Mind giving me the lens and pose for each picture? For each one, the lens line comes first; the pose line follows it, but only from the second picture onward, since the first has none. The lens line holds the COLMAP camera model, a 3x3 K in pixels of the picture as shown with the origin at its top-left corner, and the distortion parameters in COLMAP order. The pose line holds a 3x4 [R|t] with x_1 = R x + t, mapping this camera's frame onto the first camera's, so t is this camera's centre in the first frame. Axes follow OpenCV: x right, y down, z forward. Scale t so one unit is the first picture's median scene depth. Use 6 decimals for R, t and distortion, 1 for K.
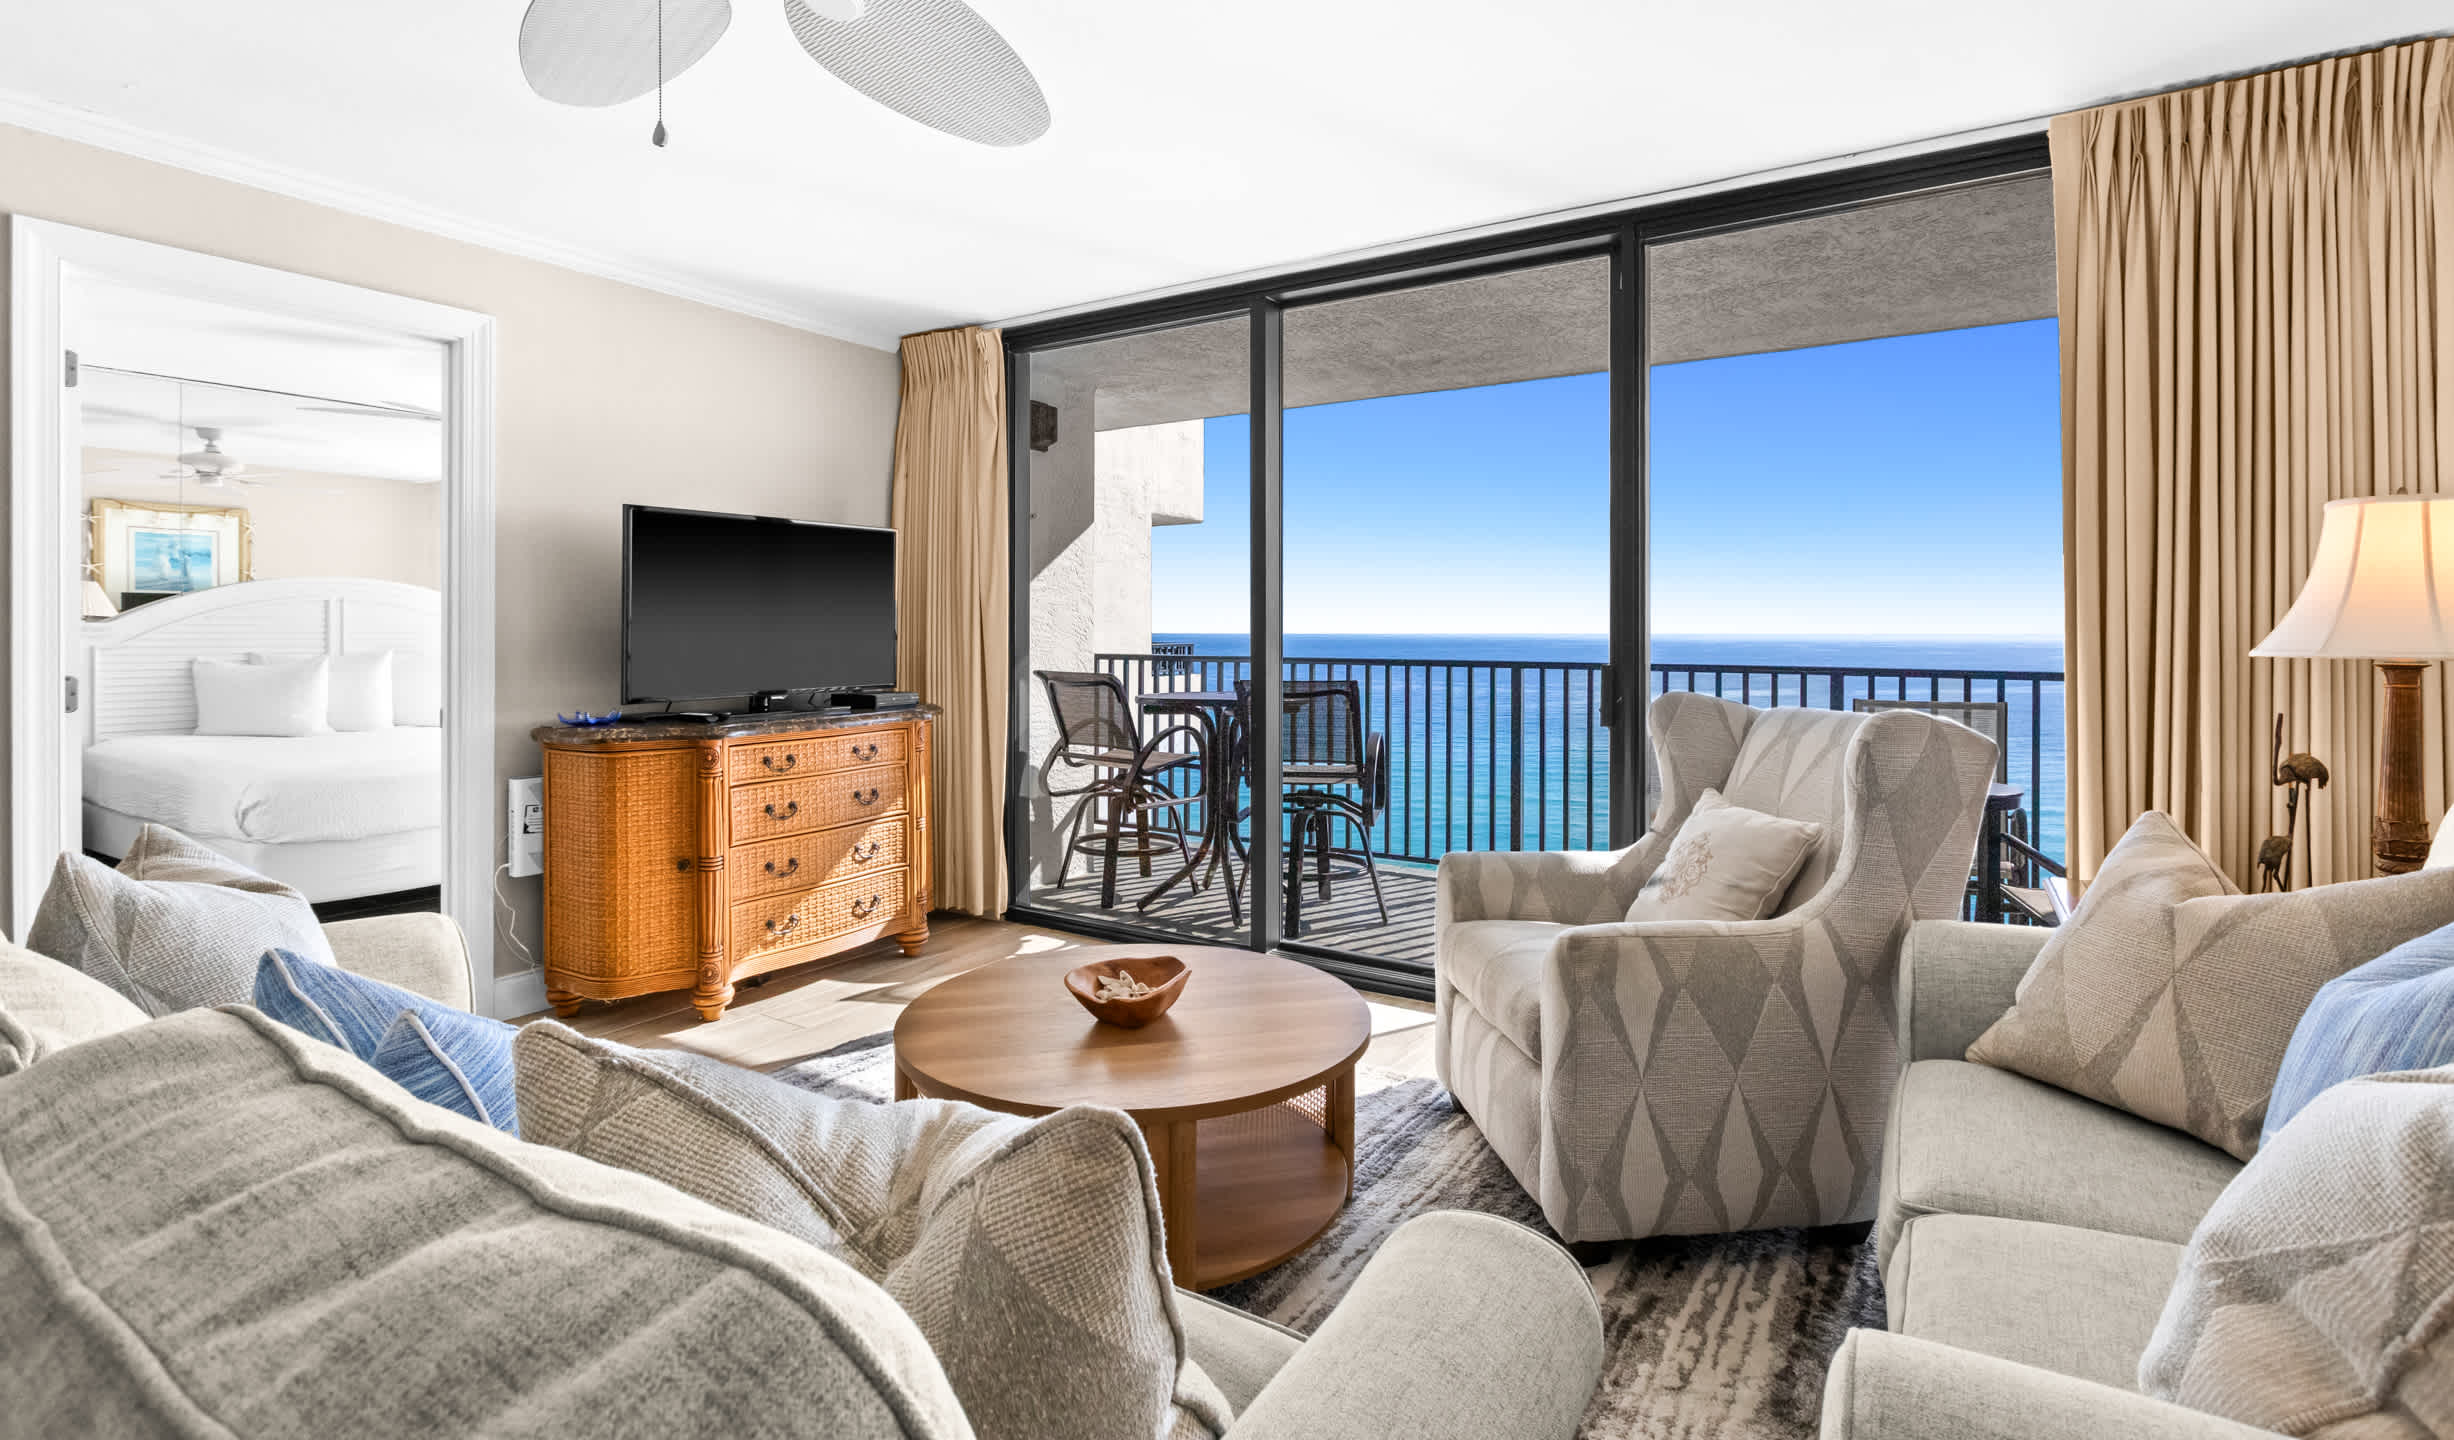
lens RADIAL K [[1167.2, 0, 1215.8], [0, 1167.2, 636.0], [0, 0, 1]] dist [0.003347, 0.002700]
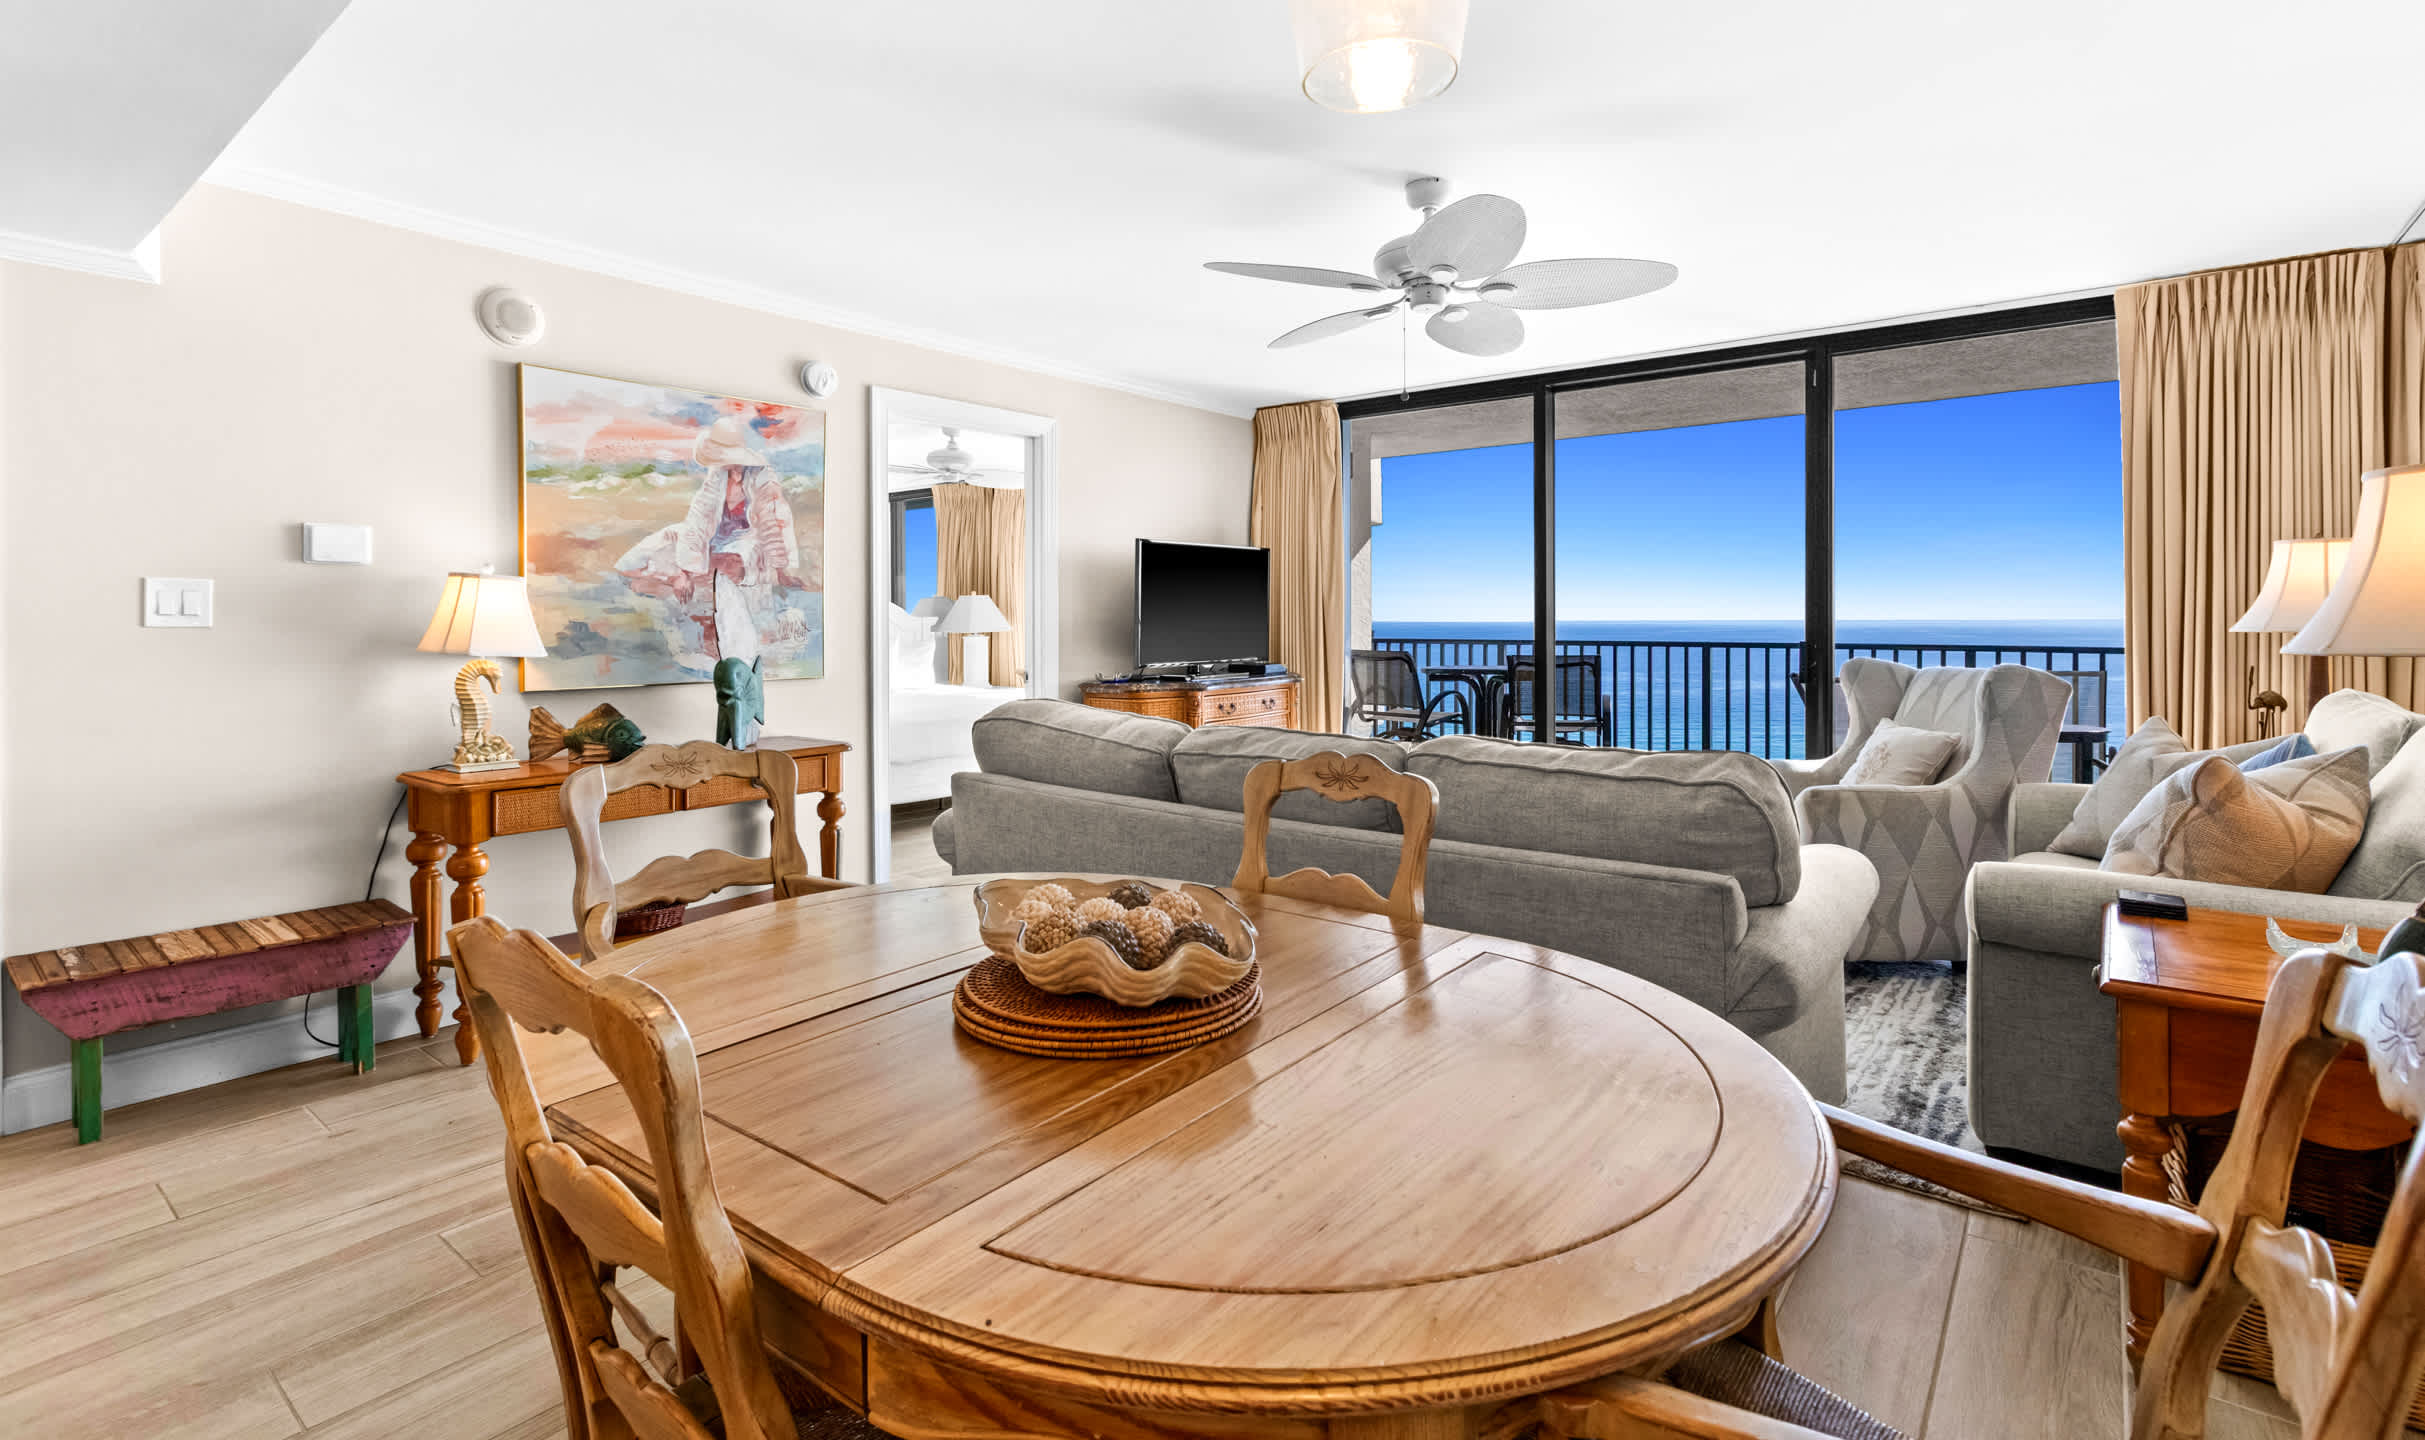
lens RADIAL K [[1153.4, 0, 1205.1], [0, 1153.4, 631.0], [0, 0, 1]] dist [0.003347, 0.002700]
pose [[0.995465, -0.004099, -0.095042, -0.268932], [0.004677, 0.999972, 0.005862, -0.000139], [0.095015, -0.006280, 0.995456, -0.502295]]
